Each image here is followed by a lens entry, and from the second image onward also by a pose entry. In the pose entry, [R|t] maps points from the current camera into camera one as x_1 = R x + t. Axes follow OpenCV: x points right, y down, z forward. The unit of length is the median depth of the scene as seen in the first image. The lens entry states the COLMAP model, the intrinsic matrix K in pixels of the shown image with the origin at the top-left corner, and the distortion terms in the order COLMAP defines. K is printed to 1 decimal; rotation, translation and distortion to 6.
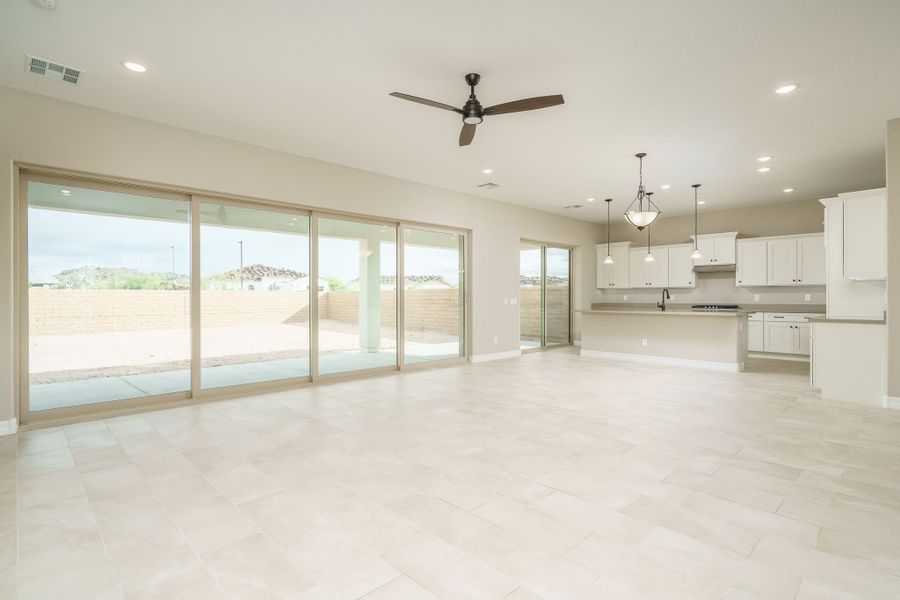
lens RADIAL K [[445.1, 0, 450.0], [0, 445.1, 300.0], [0, 0, 1]] dist [-0.001174, -0.000183]
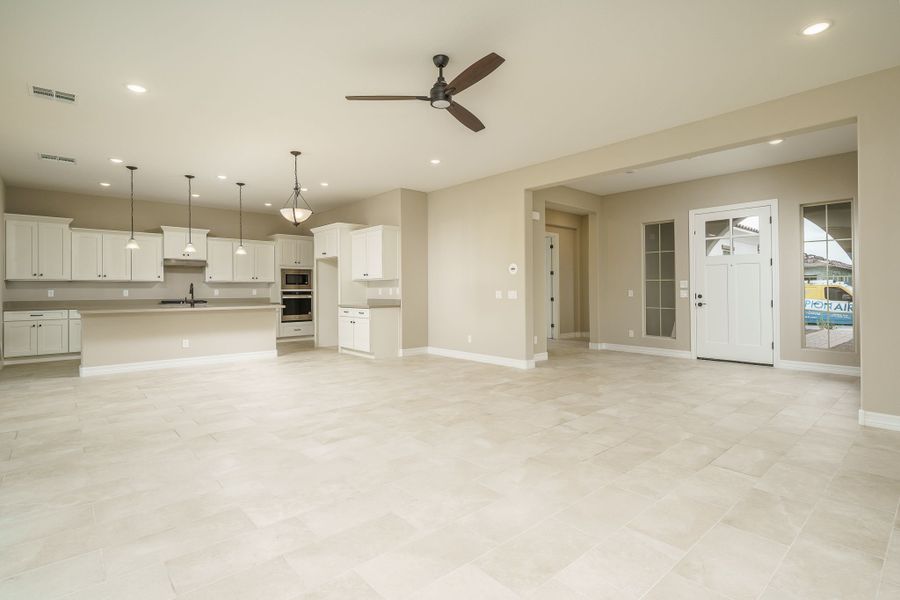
lens RADIAL K [[441.6, 0, 445.1], [0, 441.6, 291.7], [0, 0, 1]] dist [0.002684, 0.000276]
pose [[0.056275, -0.002606, 0.998412, -0.362465], [0.012136, 0.999925, 0.001926, -0.002606], [-0.998342, 0.012008, 0.056302, 0.386569]]
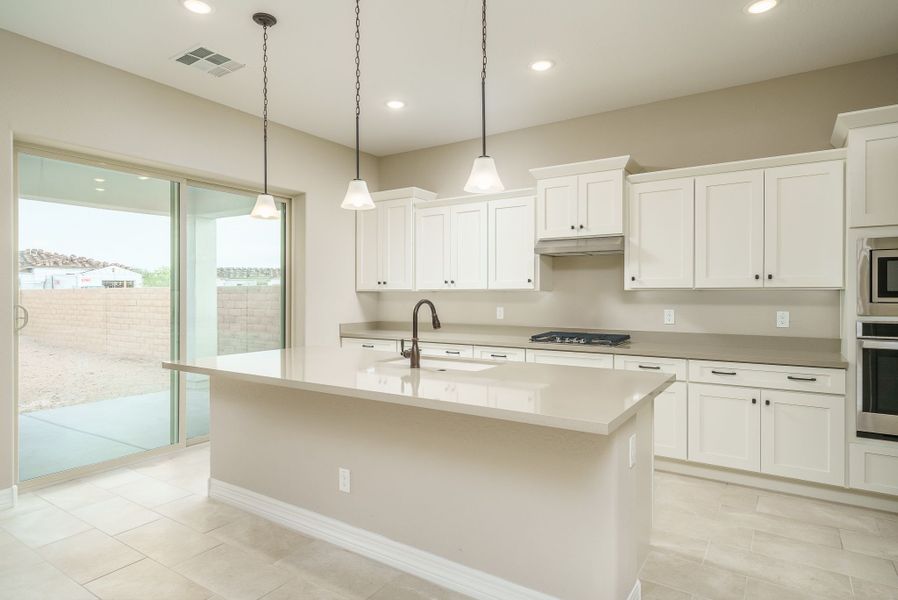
lens RADIAL K [[519.5, 0, 449.0], [0, 519.5, 300.0], [0, 0, 1]] dist [0.007411, 0.000538]
pose [[0.978940, -0.002054, 0.204140, 0.387999], [0.001182, 0.999990, 0.004395, -0.023982], [-0.204147, -0.004061, 0.978932, 0.566990]]
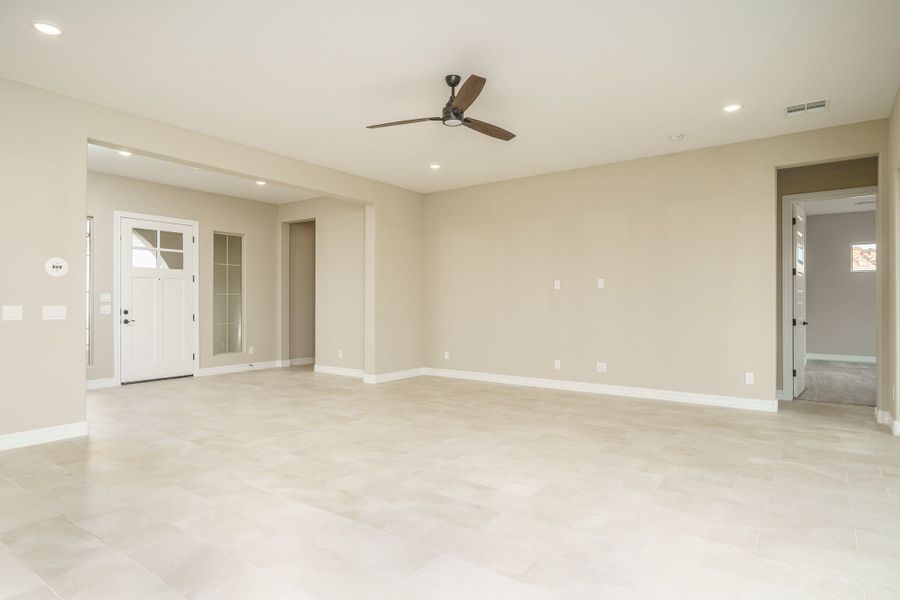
lens RADIAL K [[520.7, 0, 450.0], [0, 520.7, 300.0], [0, 0, 1]] dist [0.007411, 0.000538]
pose [[-0.985773, -0.000565, -0.168080, 0.103874], [-0.000803, 0.999999, 0.001348, -0.007680], [0.168079, 0.001464, -0.985772, 0.869044]]
